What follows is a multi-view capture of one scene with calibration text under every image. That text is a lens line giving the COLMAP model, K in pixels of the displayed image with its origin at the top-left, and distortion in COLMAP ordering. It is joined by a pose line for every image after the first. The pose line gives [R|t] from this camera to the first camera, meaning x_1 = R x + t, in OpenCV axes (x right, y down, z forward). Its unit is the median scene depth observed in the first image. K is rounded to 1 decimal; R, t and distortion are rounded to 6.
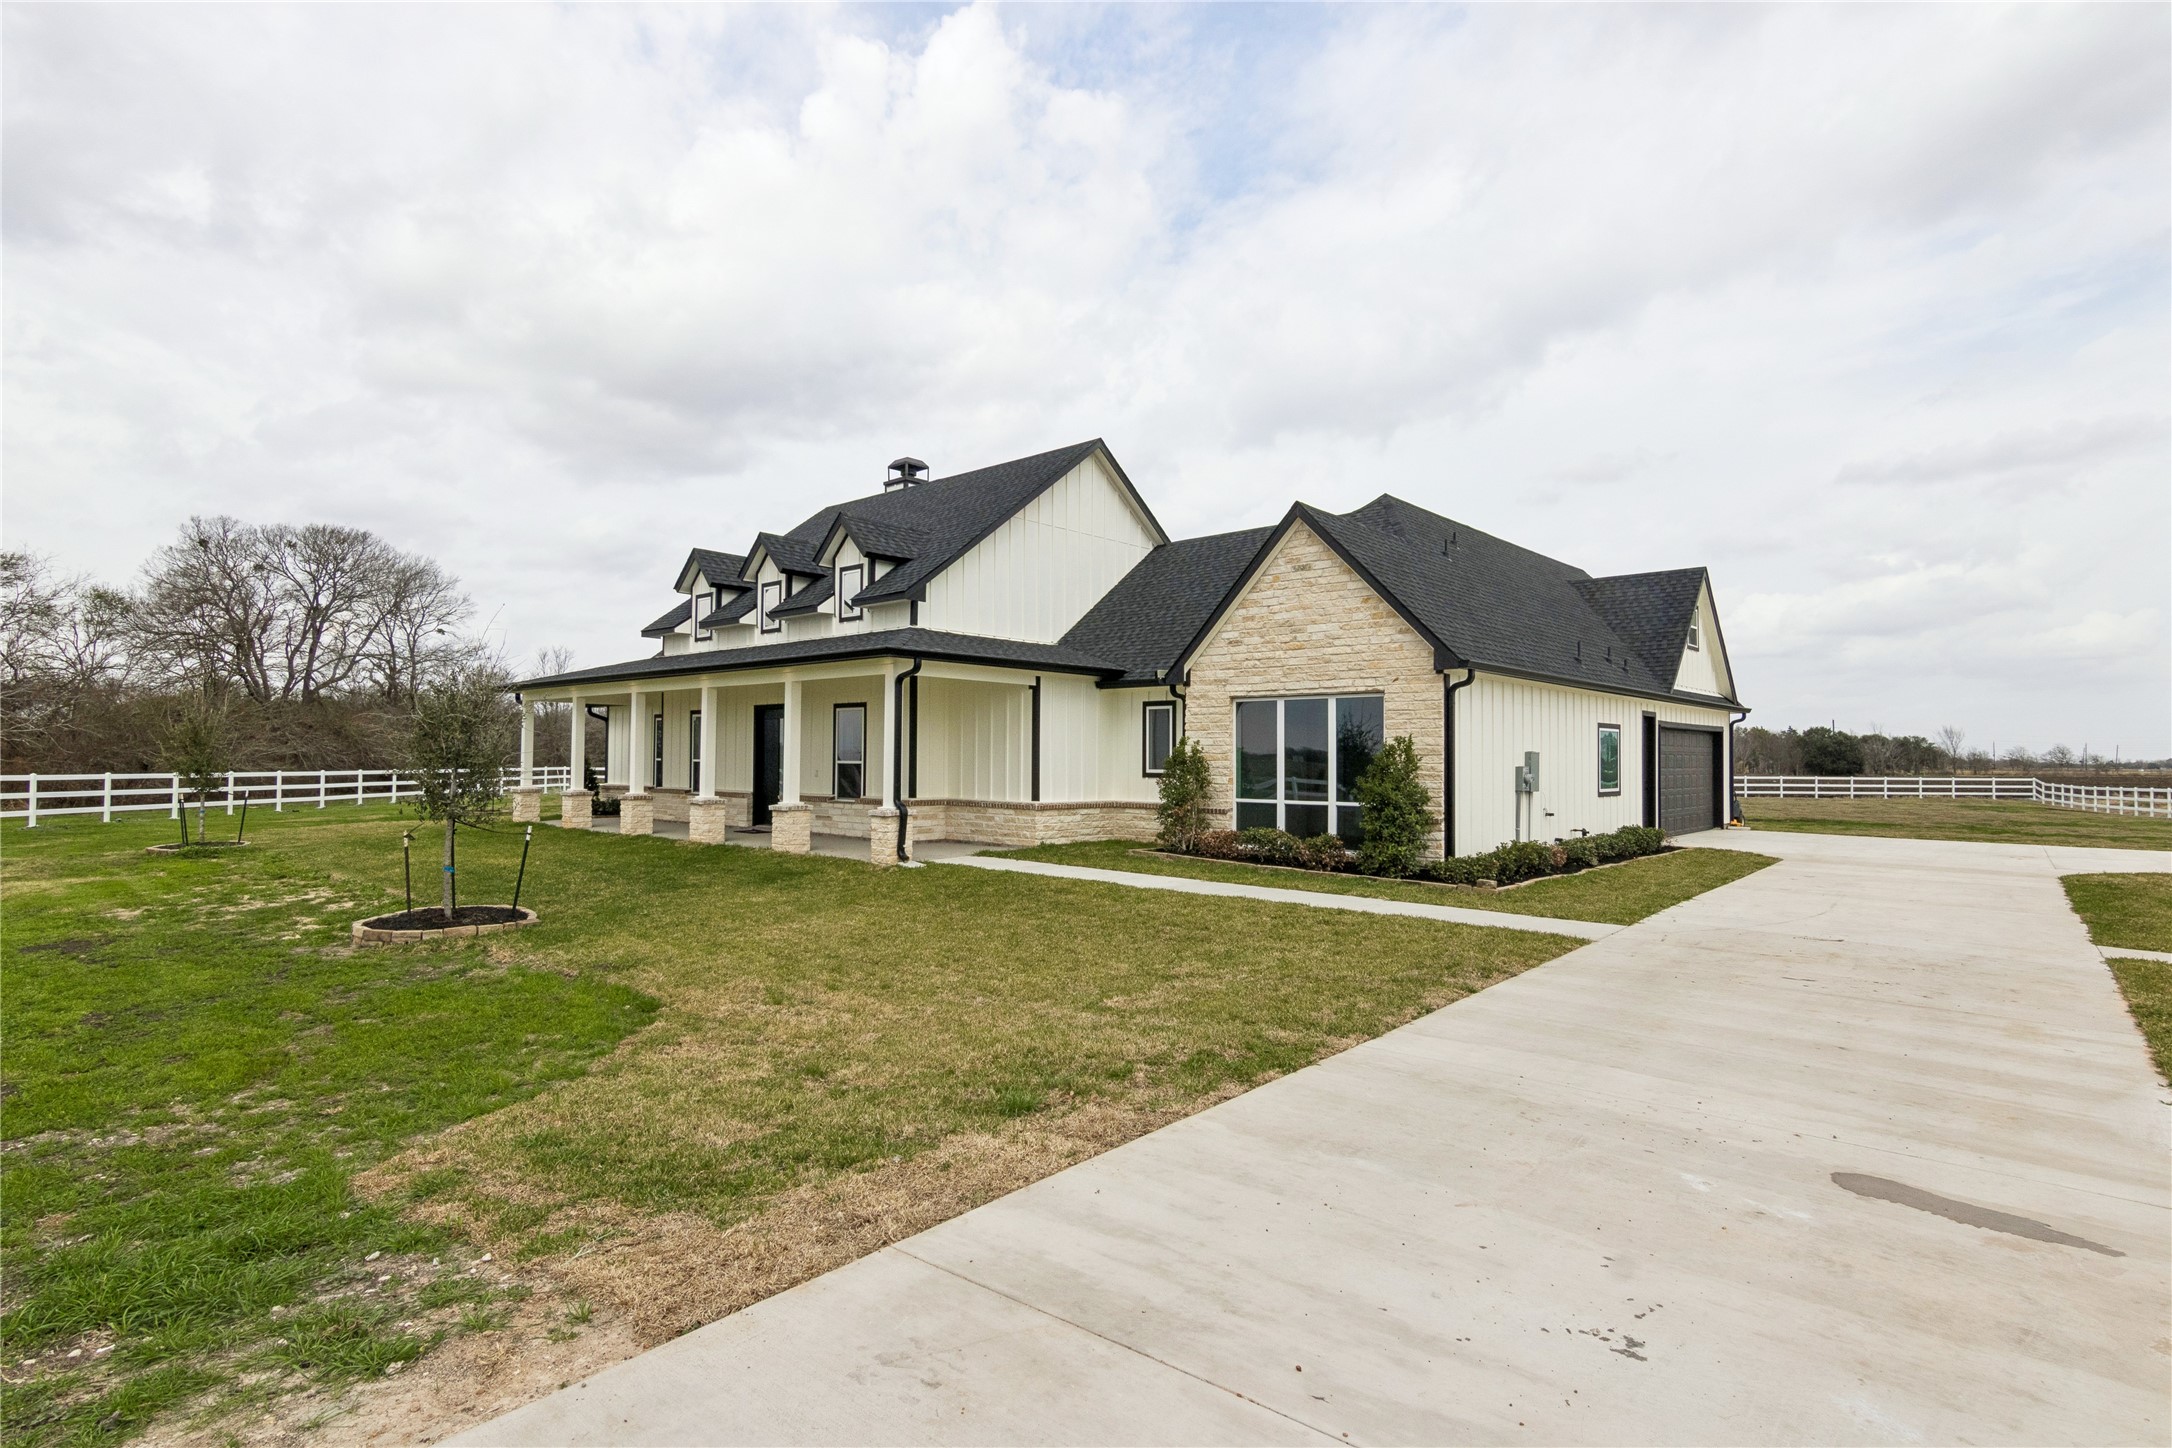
lens RADIAL K [[1123.9, 0, 1078.3], [0, 1123.9, 735.9], [0, 0, 1]] dist [-0.006191, 0.000427]
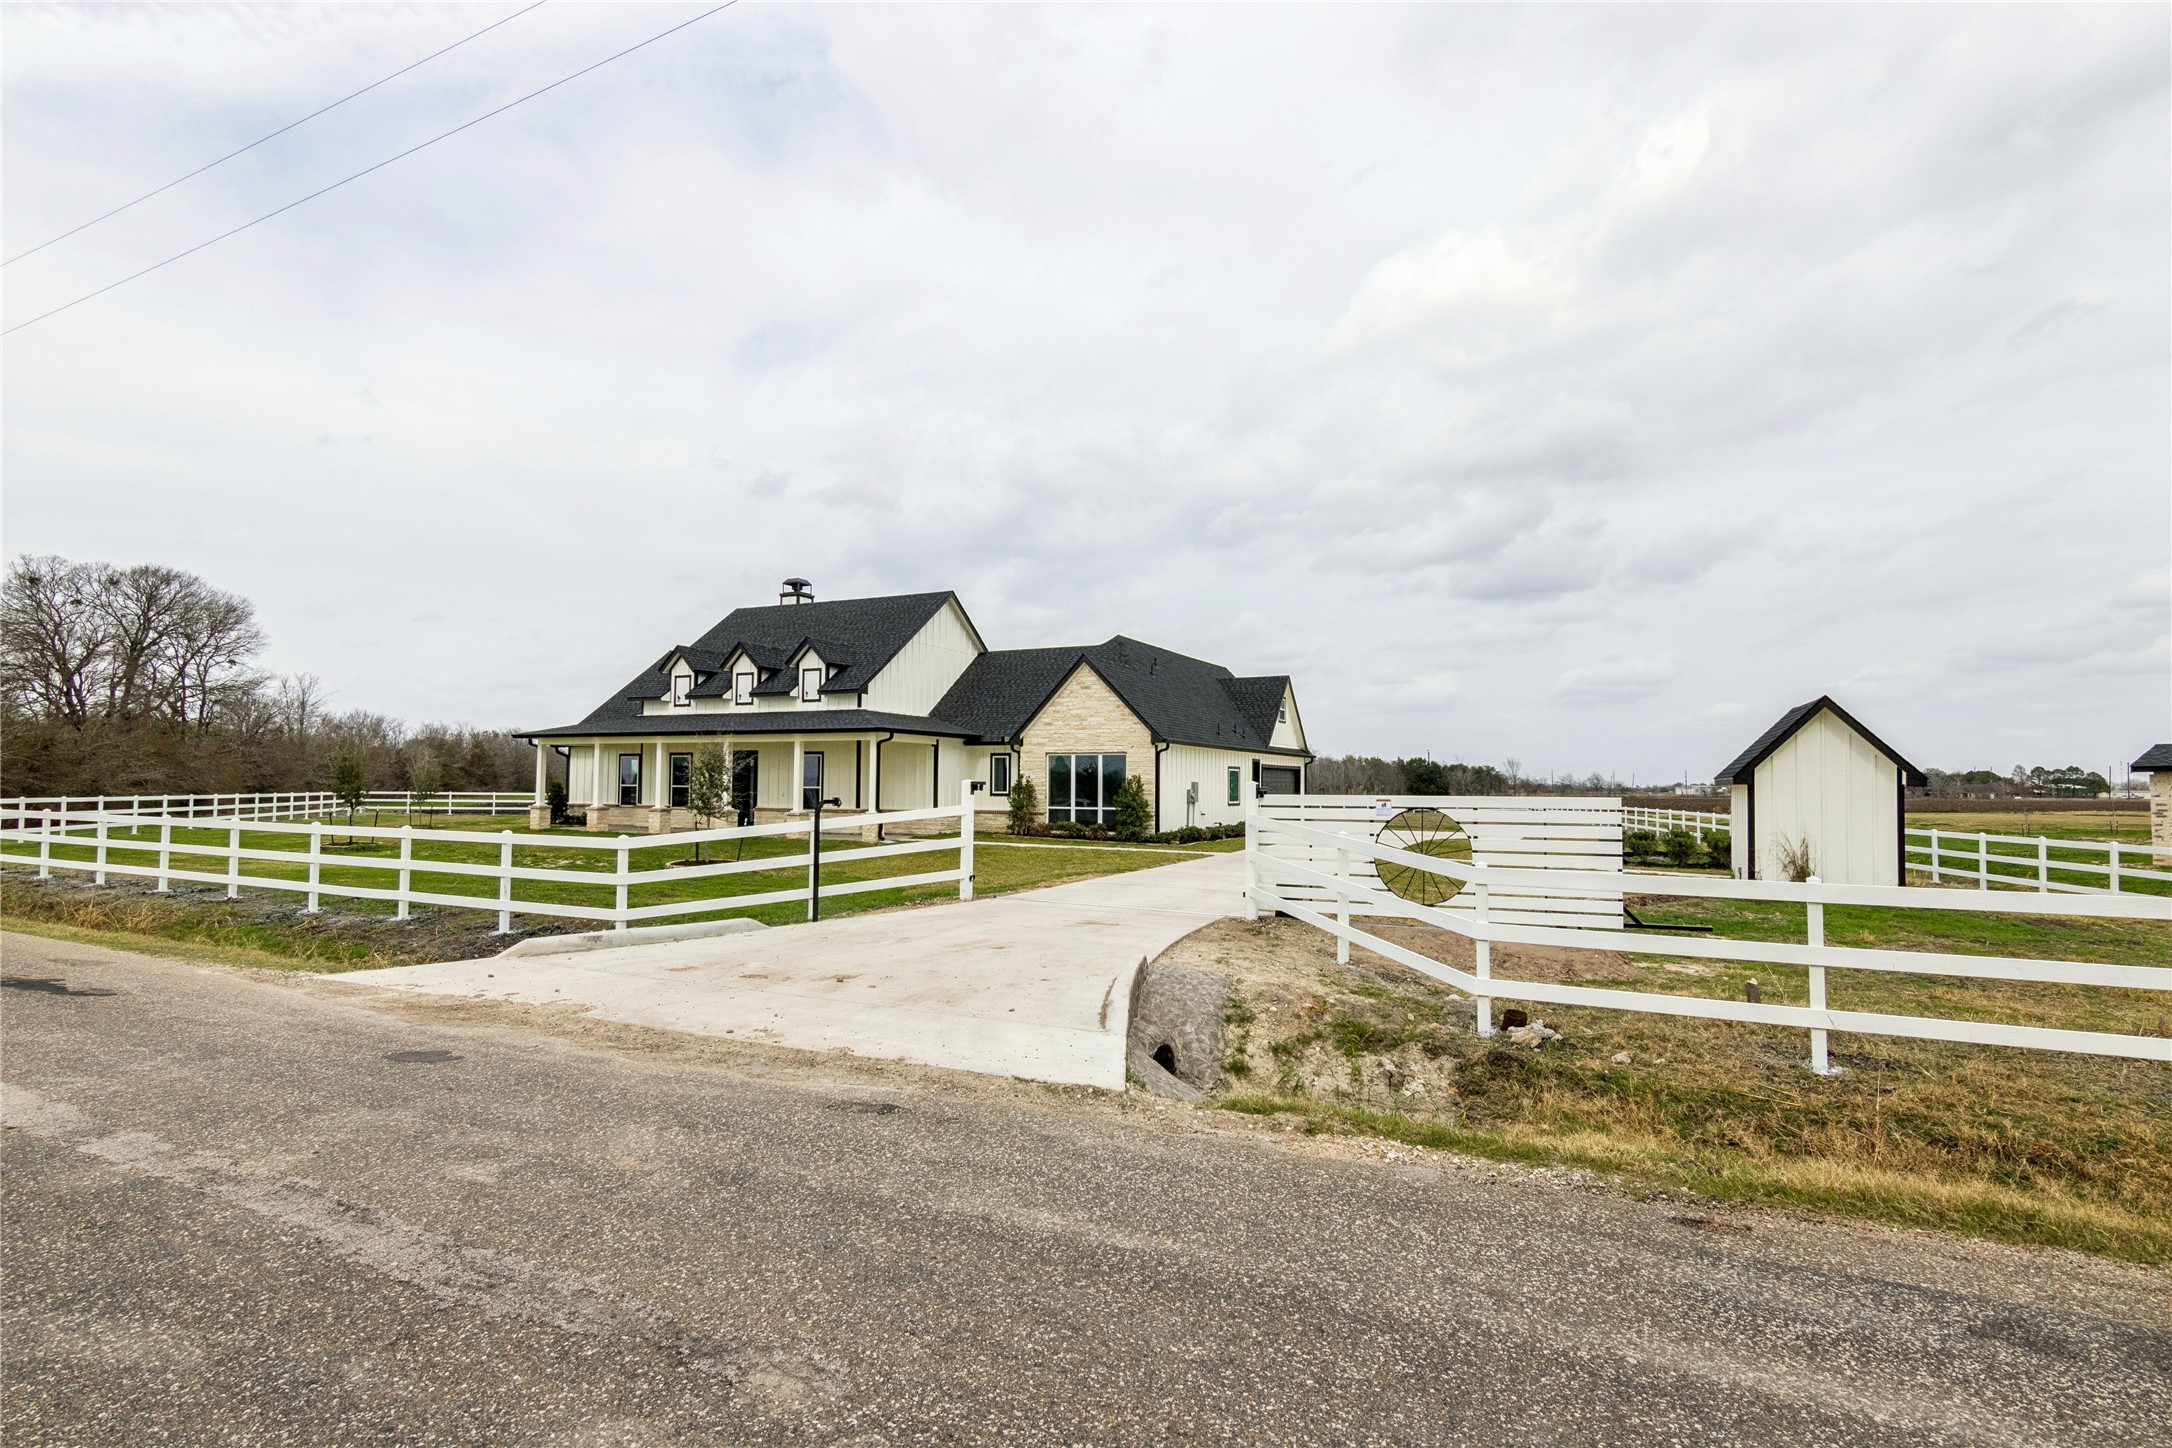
lens RADIAL K [[1123.9, 0, 1092.7], [0, 1123.9, 737.9], [0, 0, 1]] dist [-0.006191, 0.000427]
pose [[0.958151, 0.012360, 0.285995, -0.265611], [-0.006684, 0.999761, -0.020814, -0.016848], [-0.286184, 0.018031, 0.958005, -0.669321]]
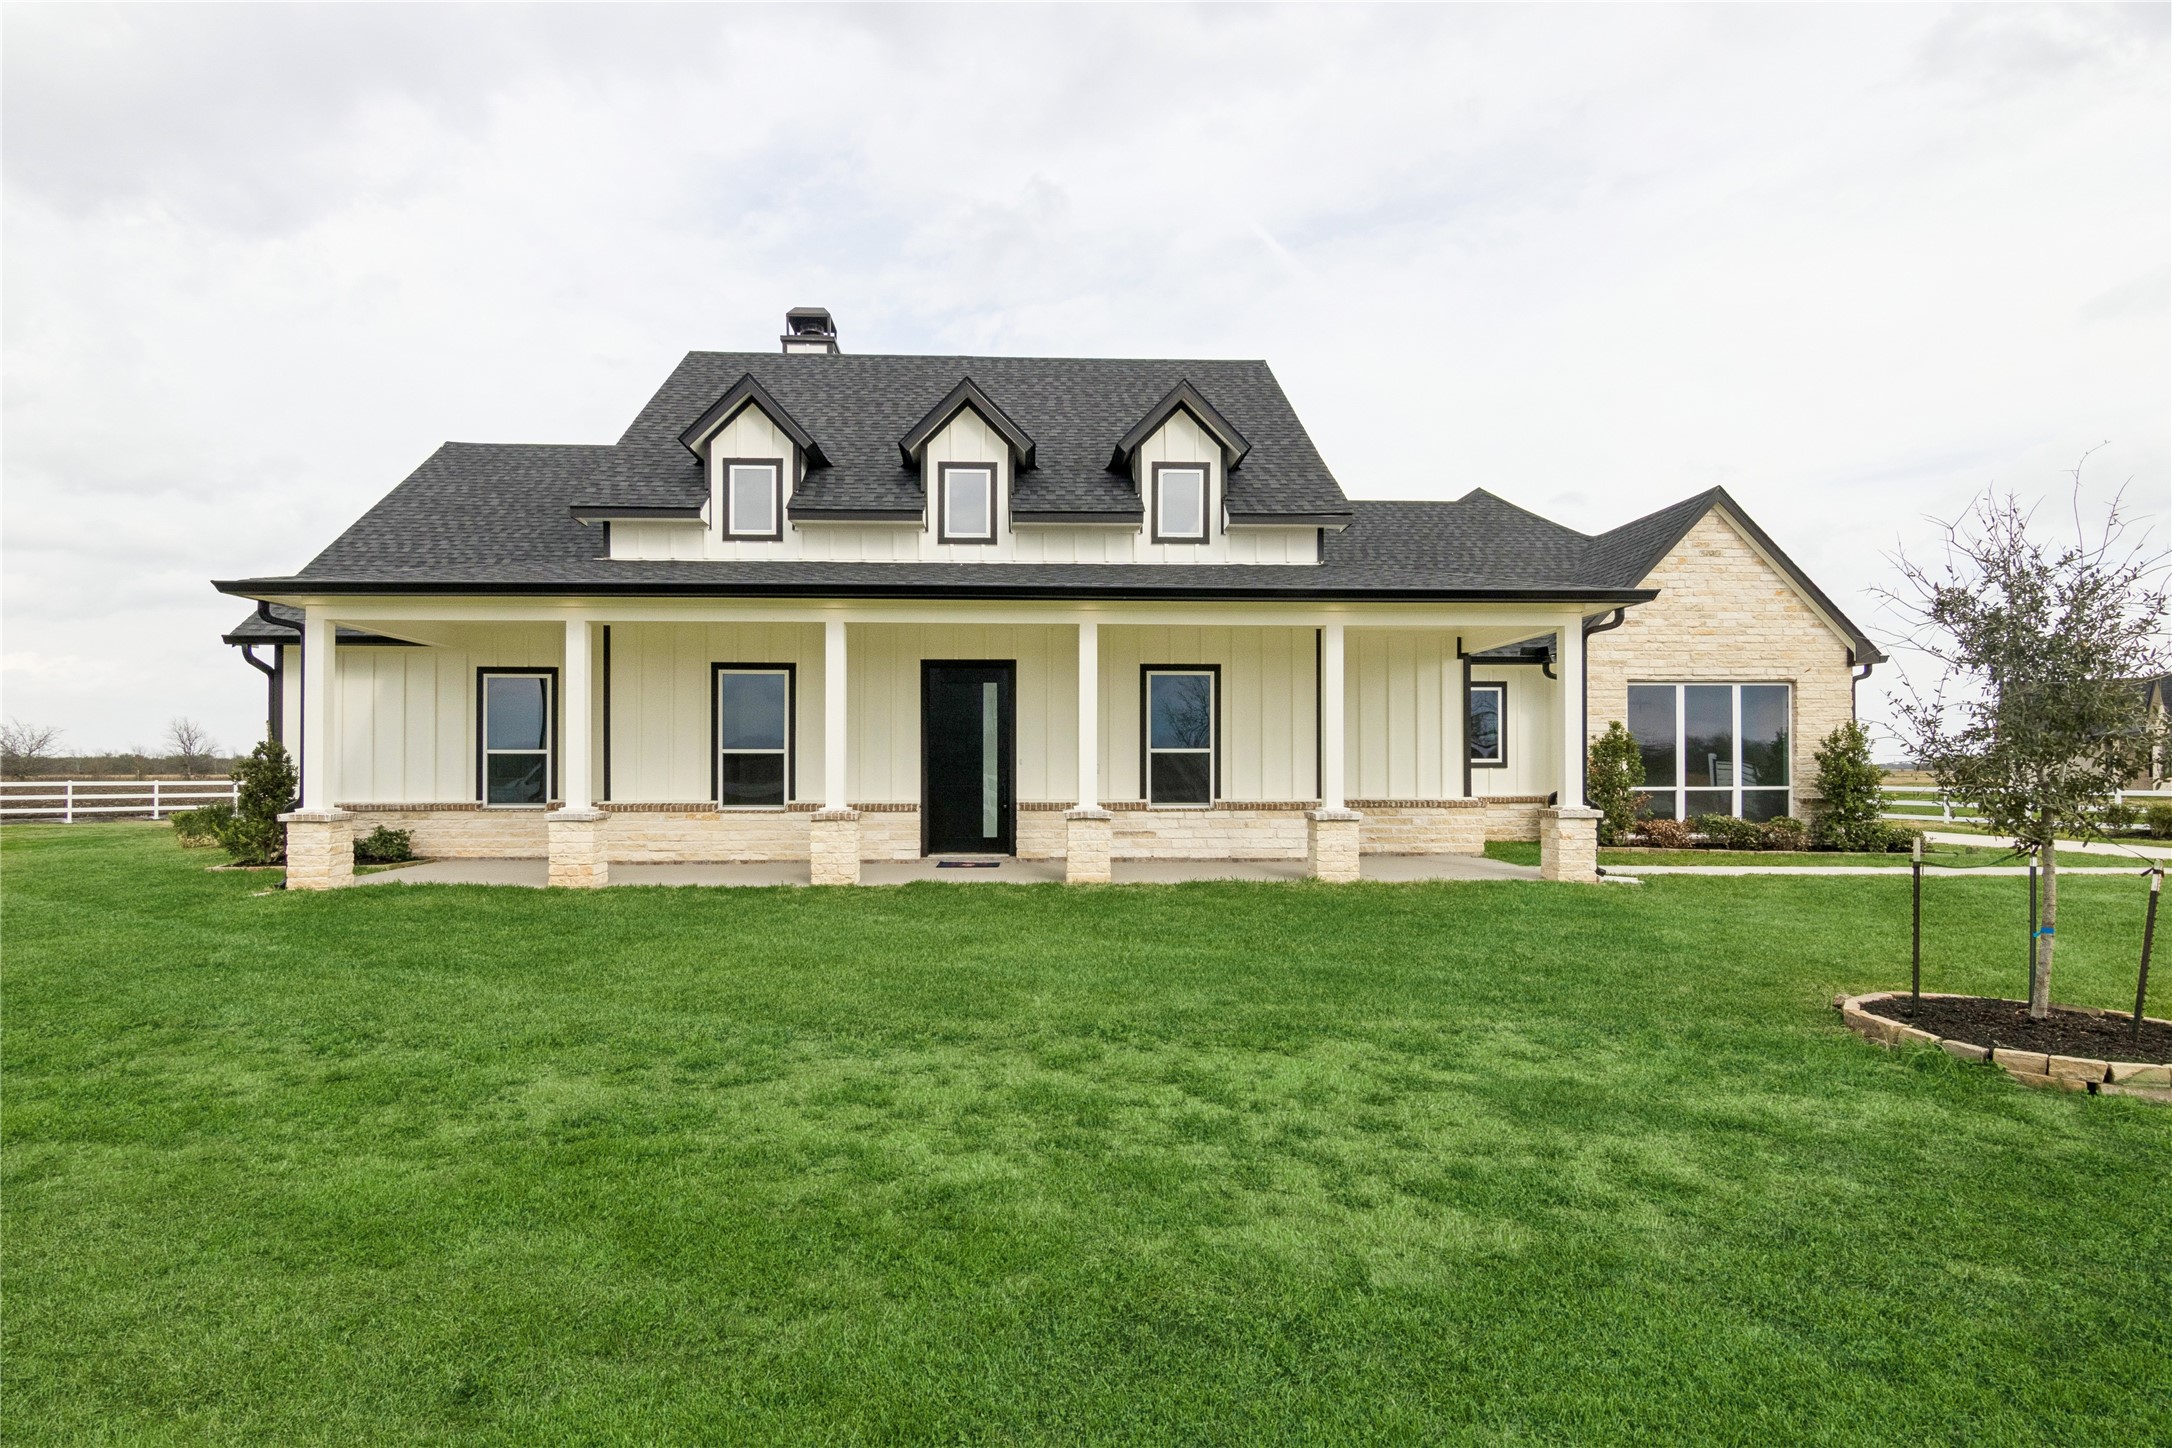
lens RADIAL K [[1163.6, 0, 1079.7], [0, 1163.6, 748.1], [0, 0, 1]] dist [-0.004479, -0.000012]
pose [[0.695238, 0.007746, 0.718738, -0.716520], [-0.007251, 0.999967, -0.003764, 0.023893], [-0.718743, -0.002595, 0.695271, 0.527087]]
